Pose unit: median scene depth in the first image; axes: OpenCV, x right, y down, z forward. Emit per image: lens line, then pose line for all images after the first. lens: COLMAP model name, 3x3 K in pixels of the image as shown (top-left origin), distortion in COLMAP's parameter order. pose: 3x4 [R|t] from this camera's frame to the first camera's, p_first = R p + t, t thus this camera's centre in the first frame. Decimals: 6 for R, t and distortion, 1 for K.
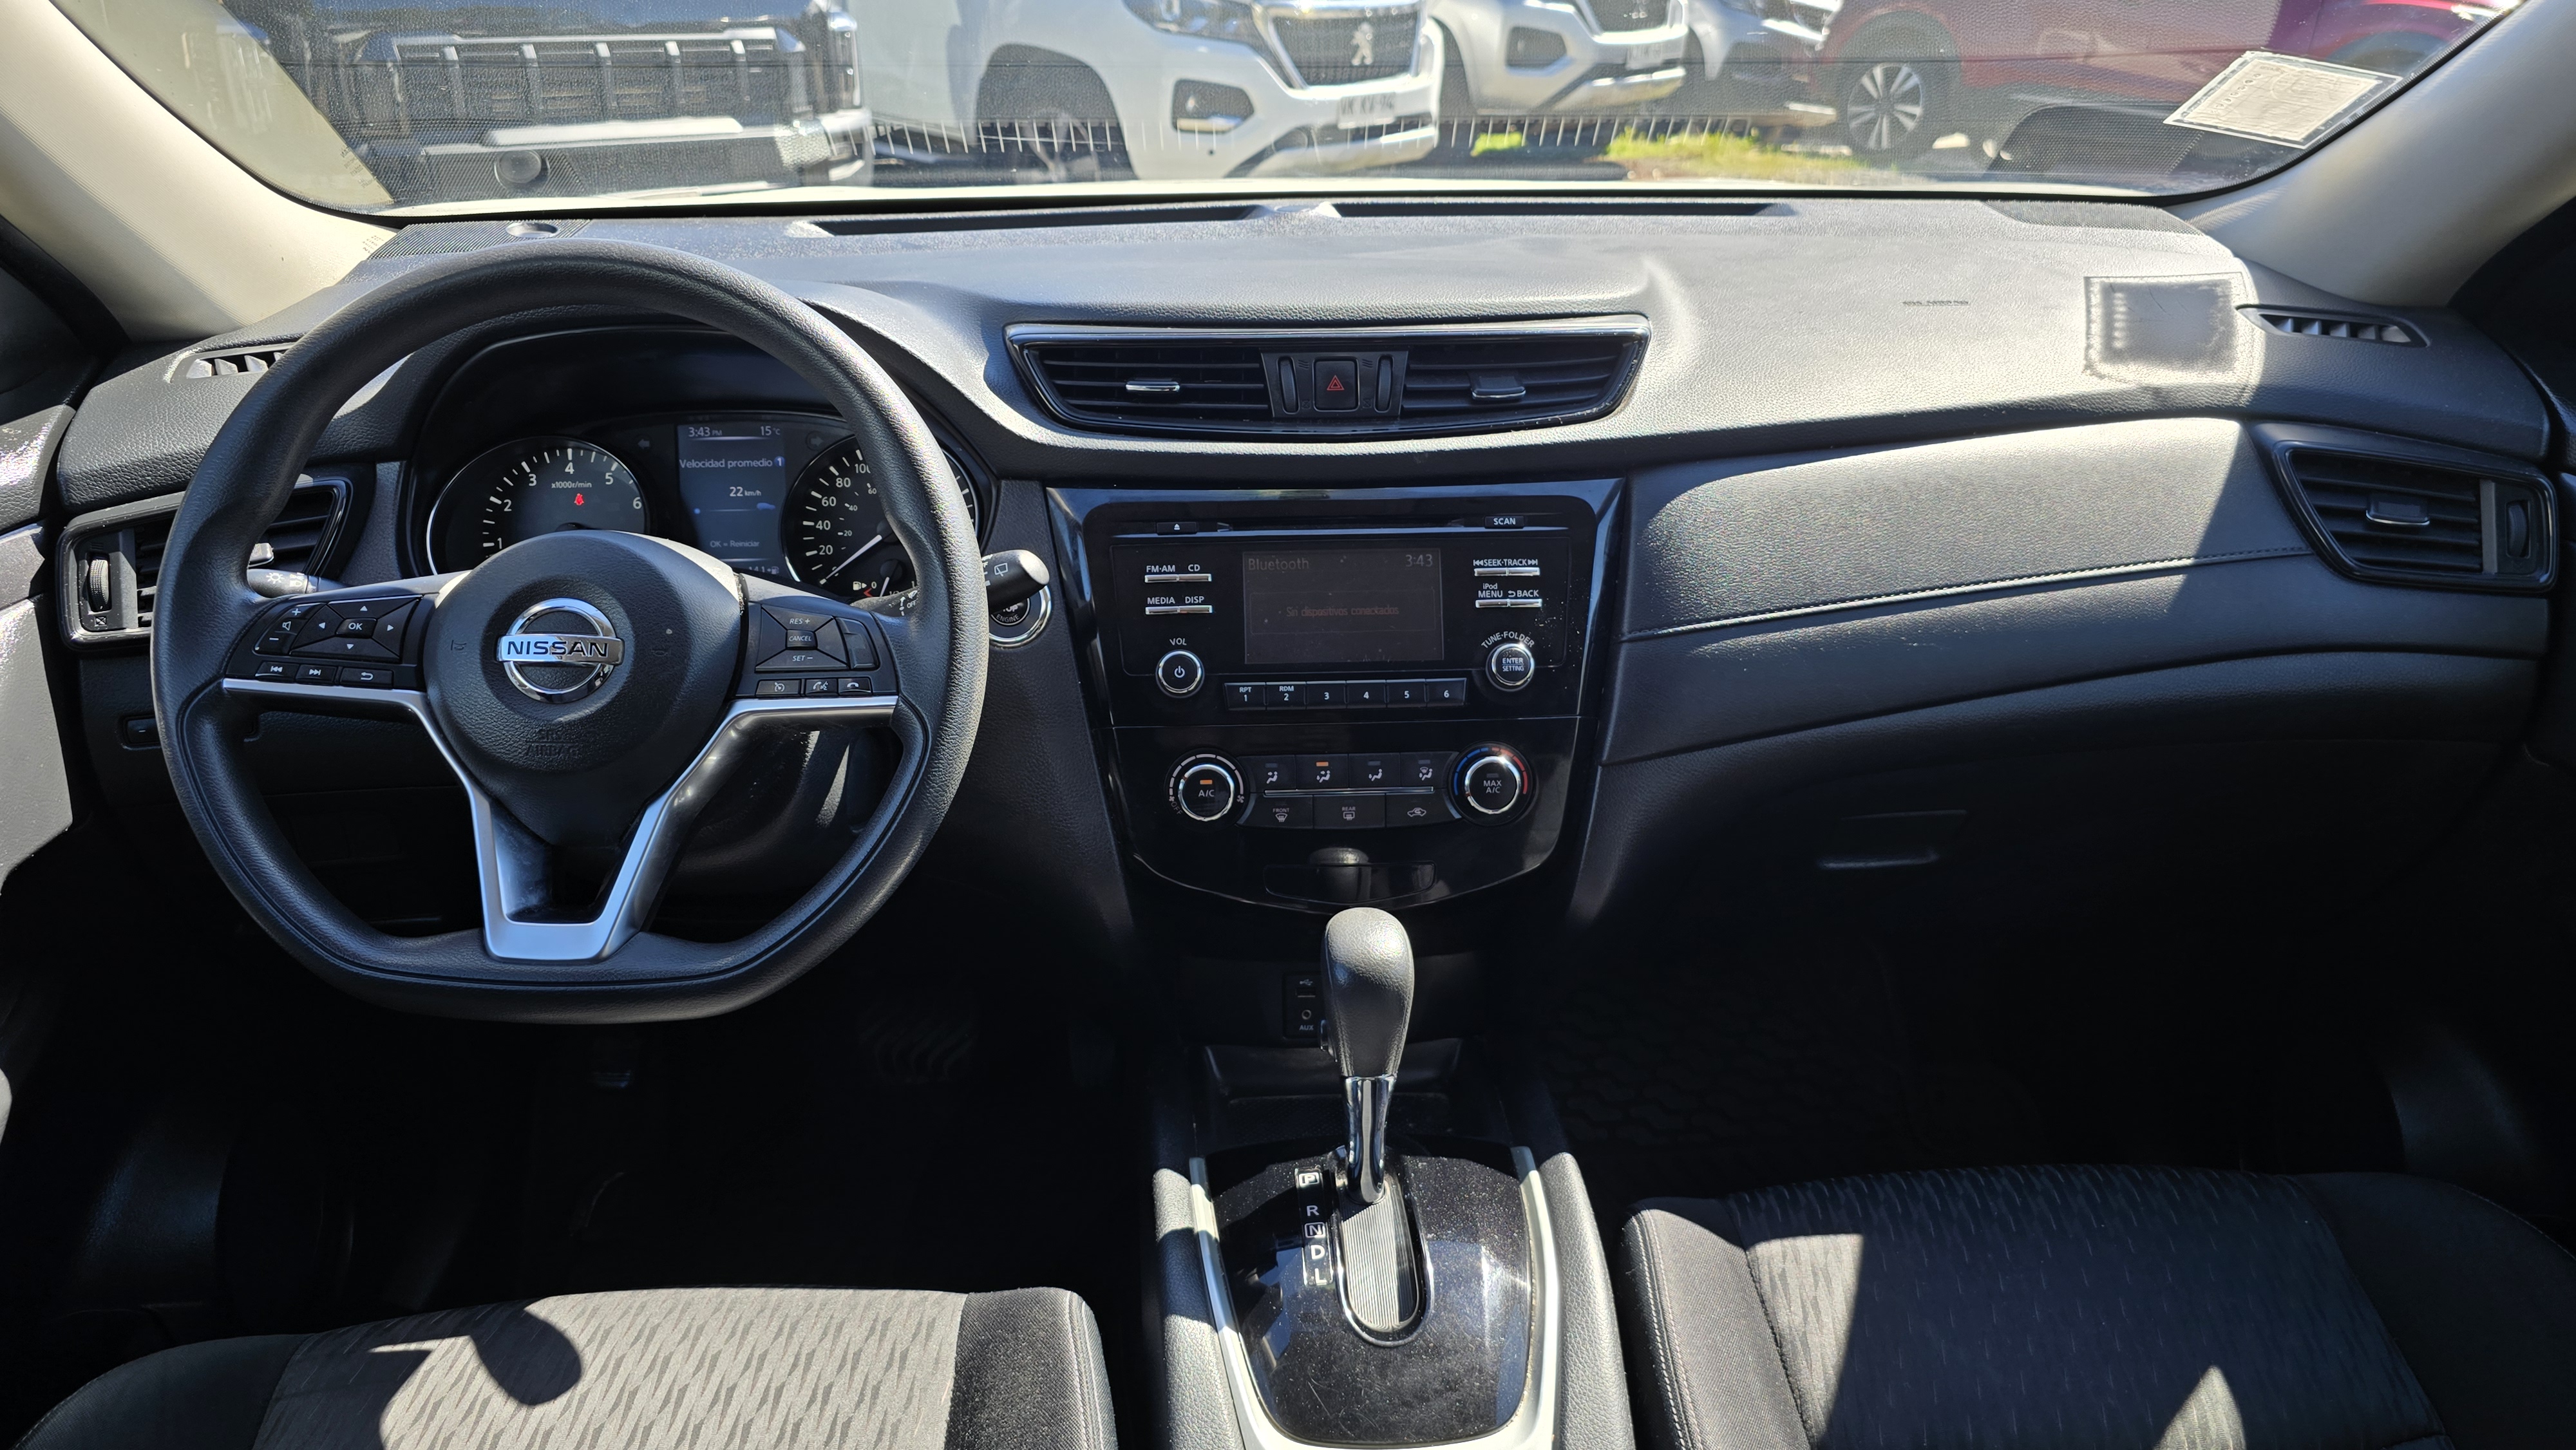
lens RADIAL K [[1747.1, 0, 1302.4], [0, 1747.1, 735.2], [0, 0, 1]] dist [0.039819, -0.025983]
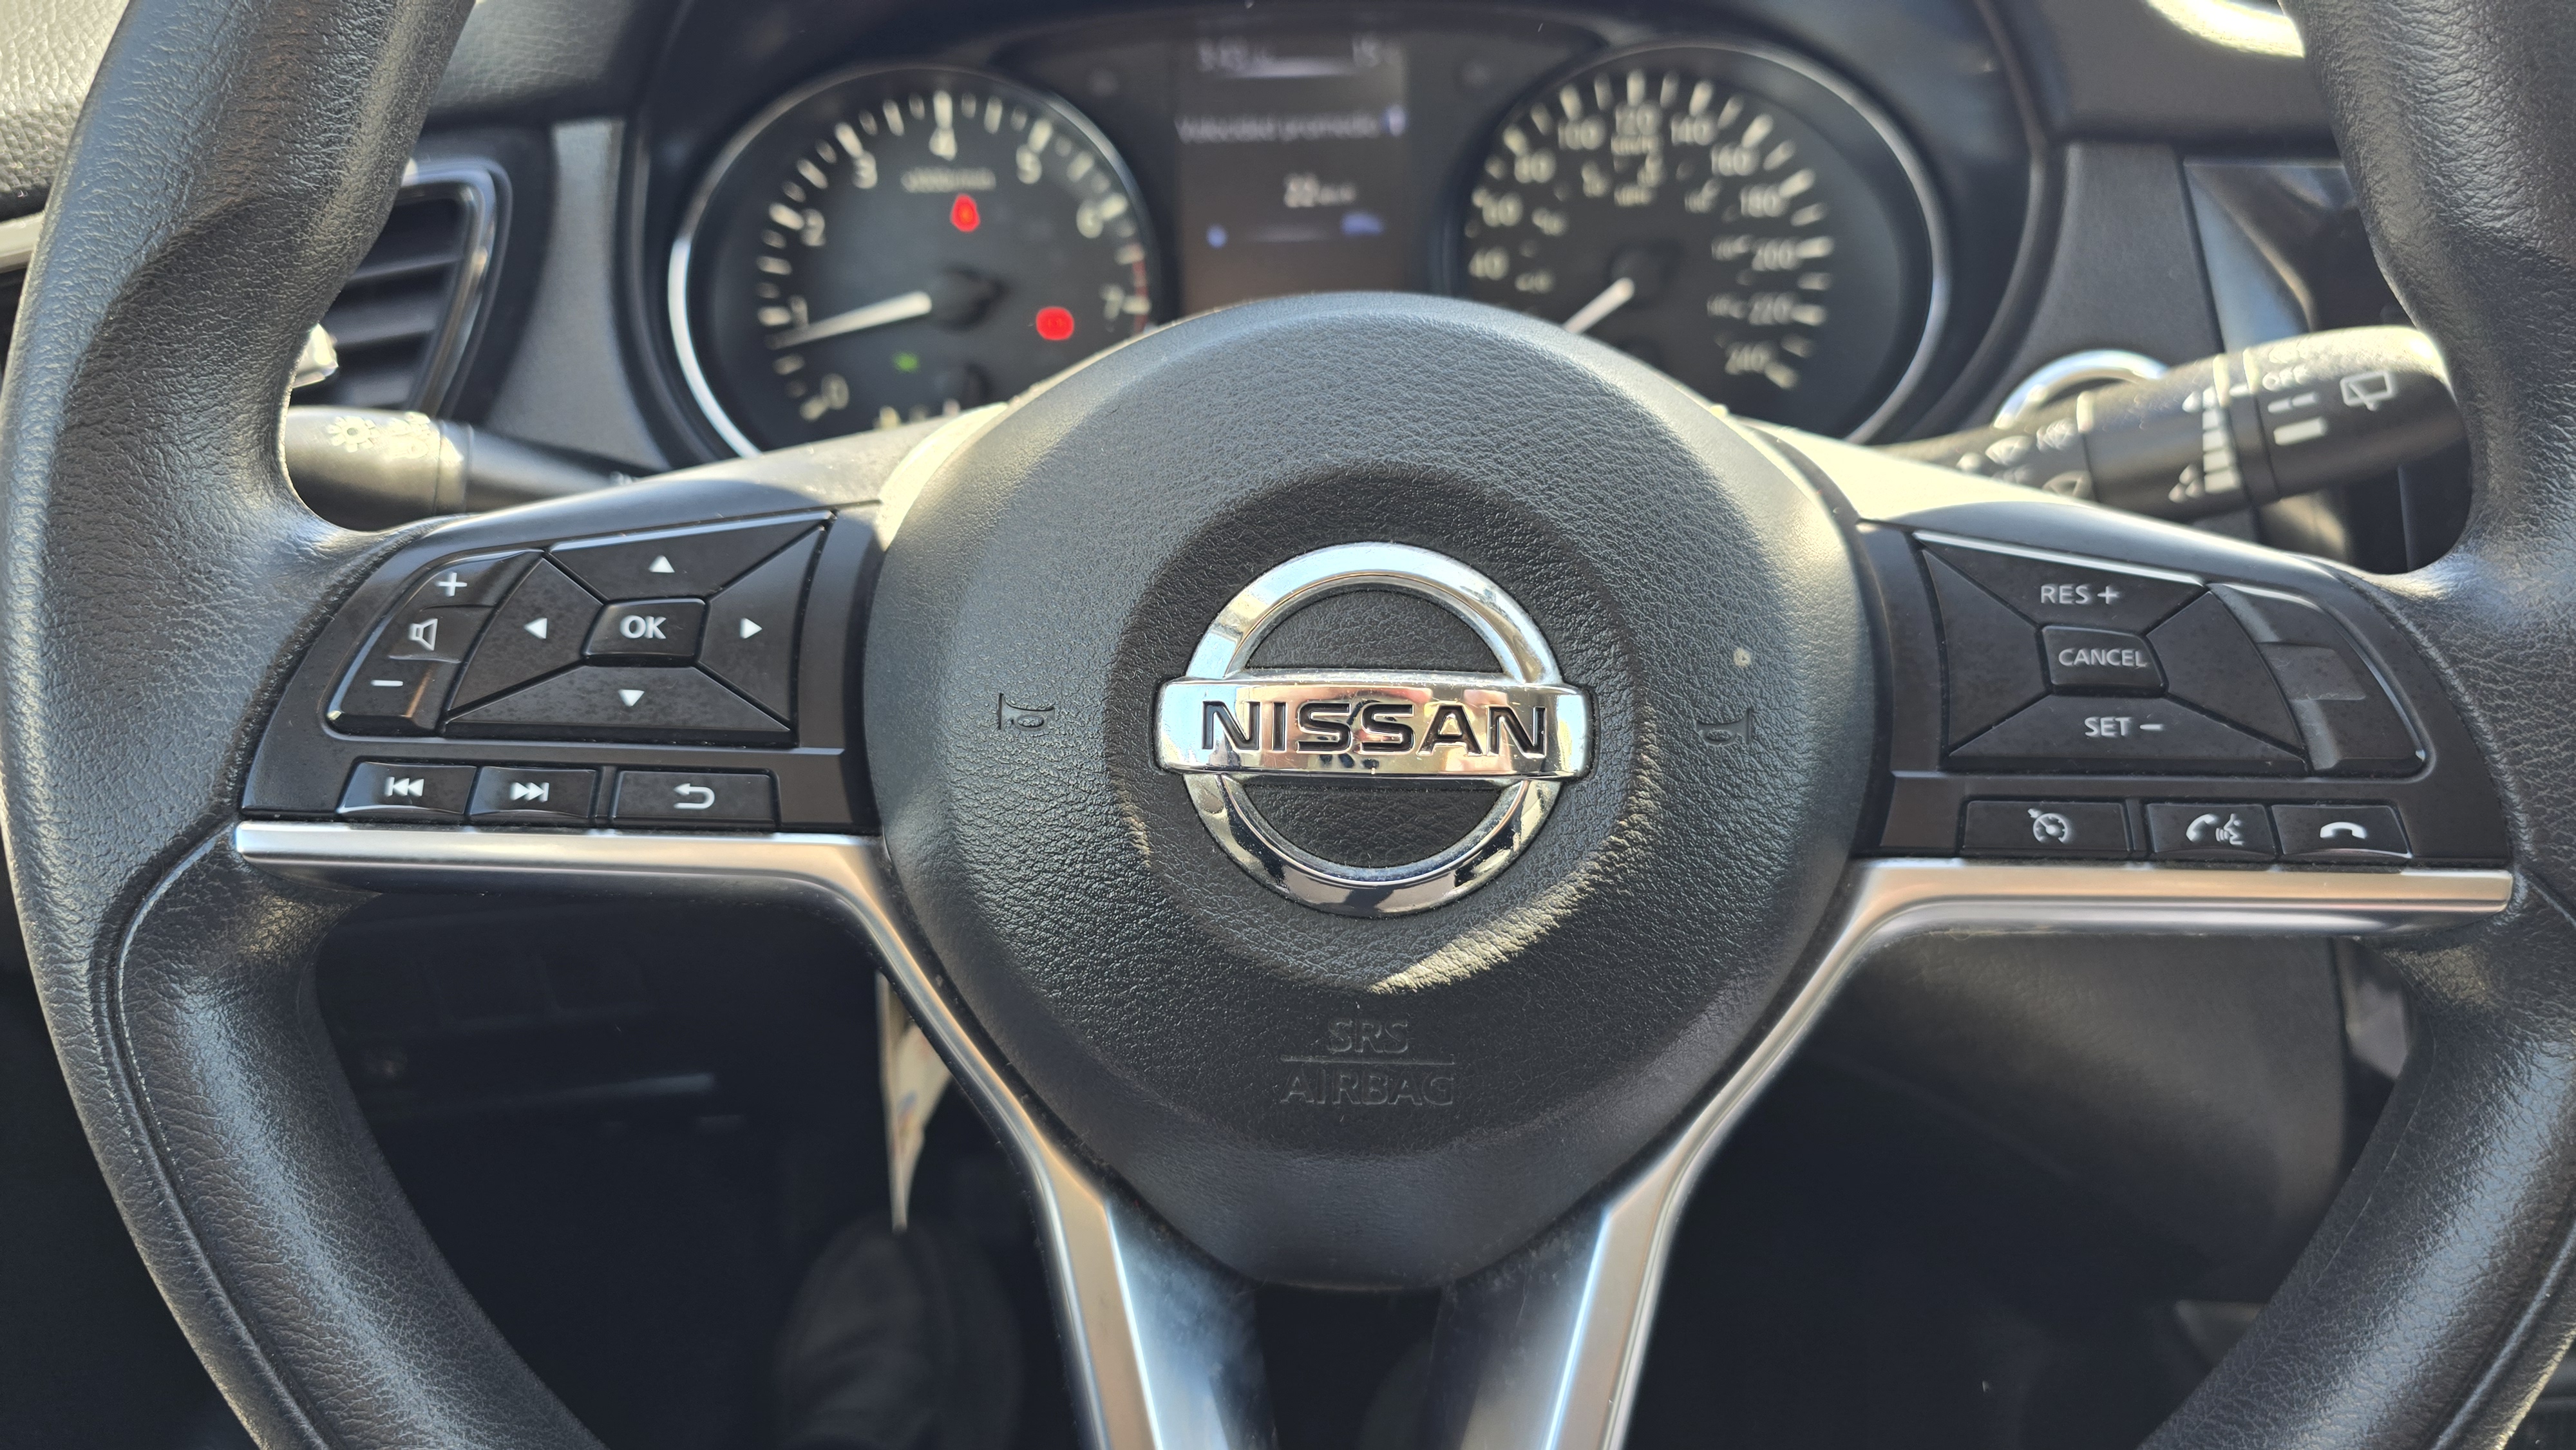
lens RADIAL K [[1747.1, 0, 1277.3], [0, 1747.1, 714.5], [0, 0, 1]] dist [0.039819, -0.025983]
pose [[0.999561, -0.004746, -0.029237, -0.414398], [0.008691, 0.990625, 0.136332, -0.086703], [0.028316, -0.136526, 0.990232, 0.693052]]
